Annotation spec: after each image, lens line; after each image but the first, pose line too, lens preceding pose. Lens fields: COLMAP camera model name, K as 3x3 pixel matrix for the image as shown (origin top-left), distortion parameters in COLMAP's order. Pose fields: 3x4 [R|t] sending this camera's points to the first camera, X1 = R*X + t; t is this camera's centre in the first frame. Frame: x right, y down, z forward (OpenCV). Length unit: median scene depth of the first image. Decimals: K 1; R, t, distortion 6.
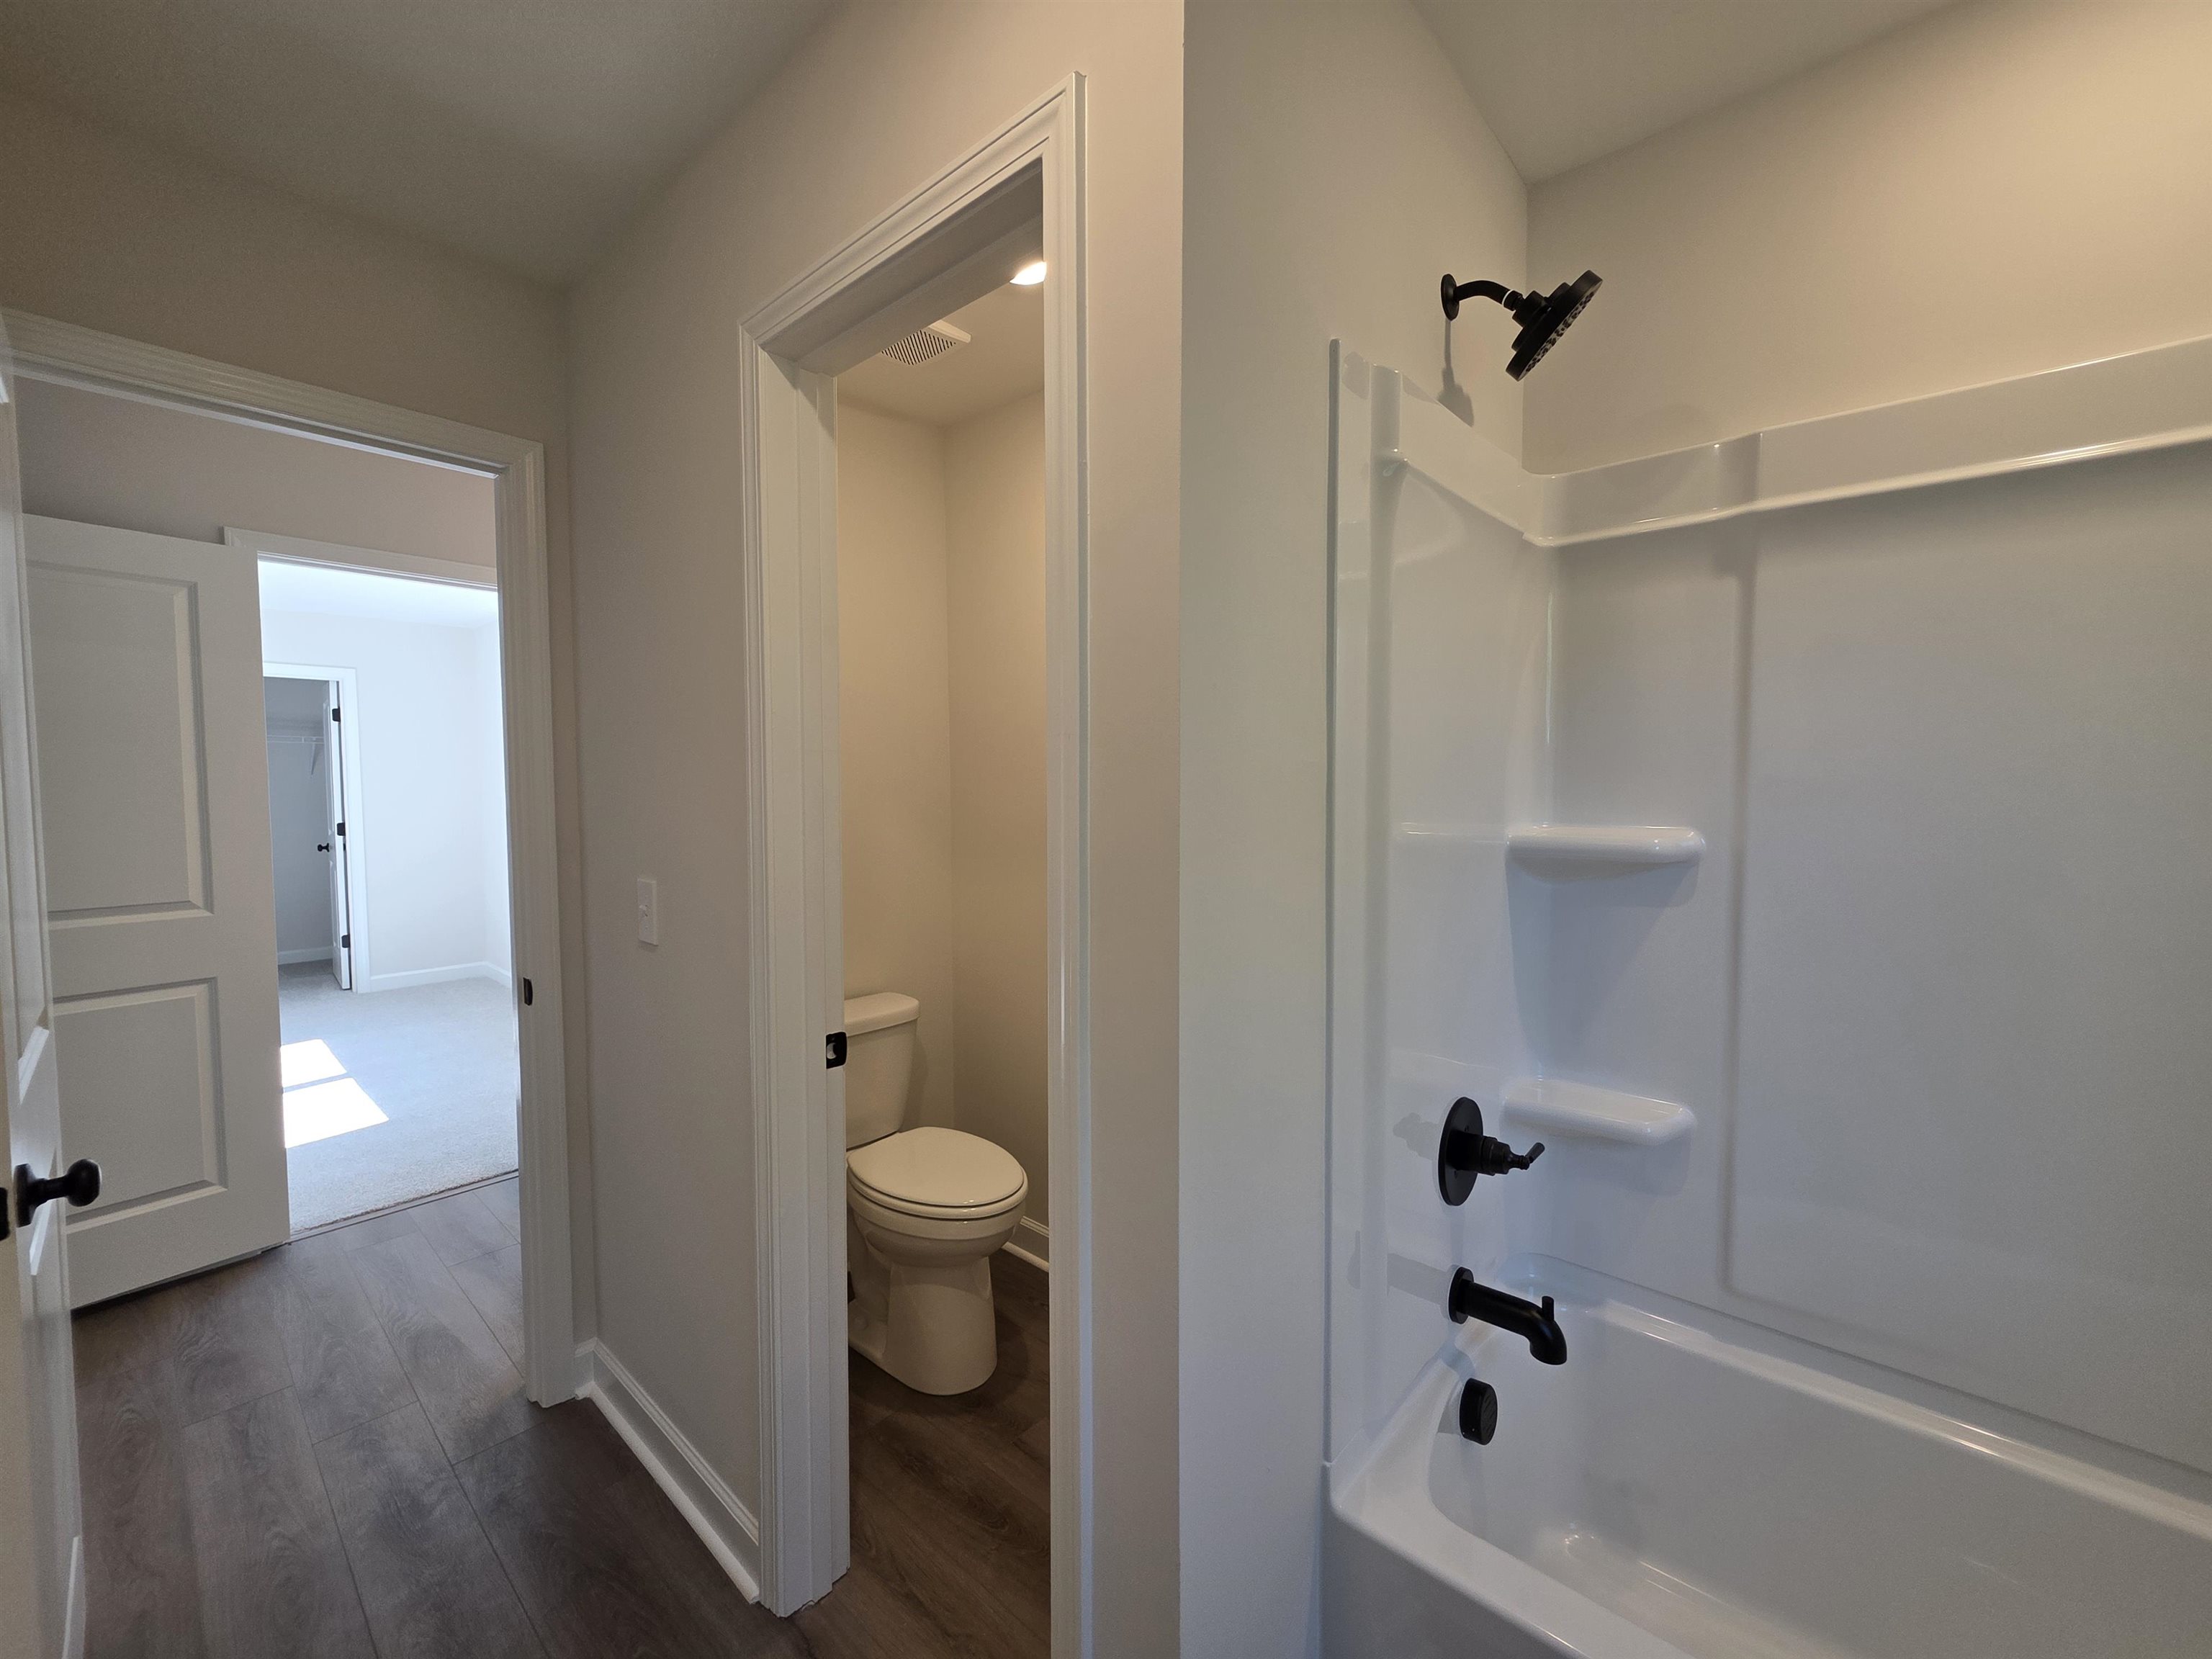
lens RADIAL K [[889.4, 0, 1097.9], [0, 889.4, 823.9], [0, 0, 1]] dist [-0.000631, -0.000009]
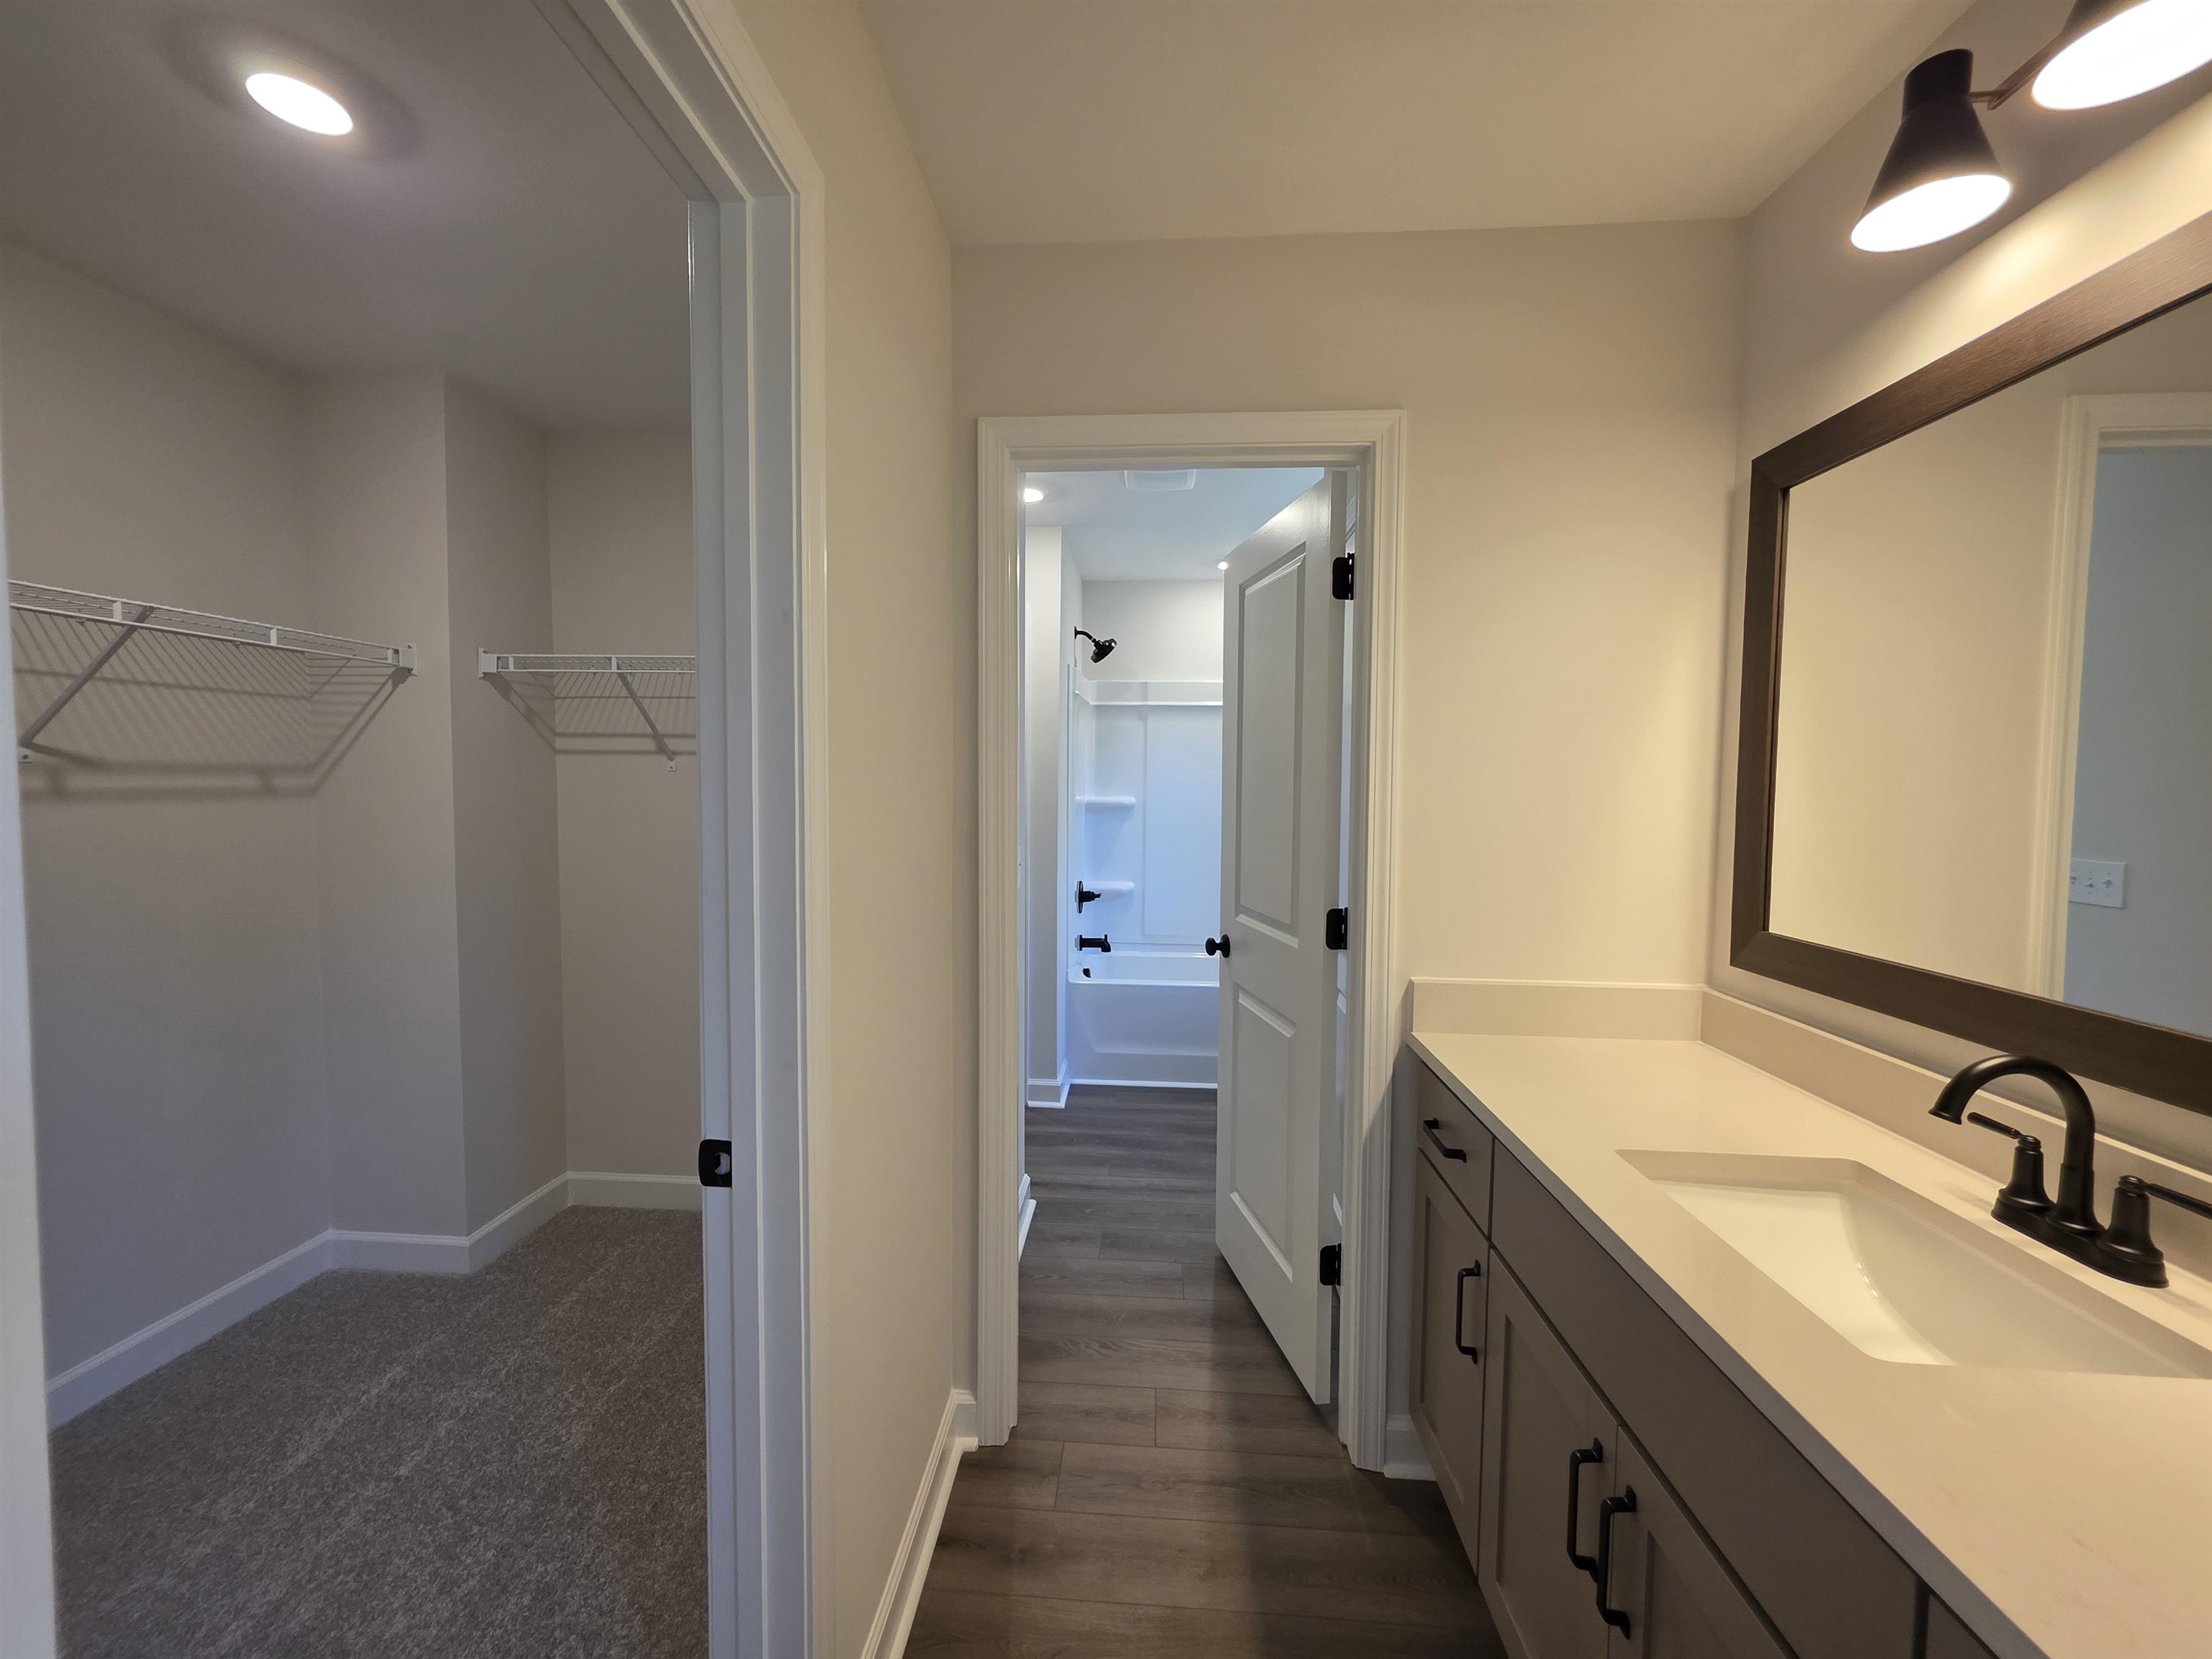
lens RADIAL K [[889.4, 0, 1097.9], [0, 889.4, 823.9], [0, 0, 1]] dist [-0.000631, -0.000009]
pose [[0.793453, -0.018603, 0.608347, -1.473087], [0.016857, 0.999821, 0.008589, 0.076743], [-0.608398, 0.003439, 0.793625, -1.569630]]
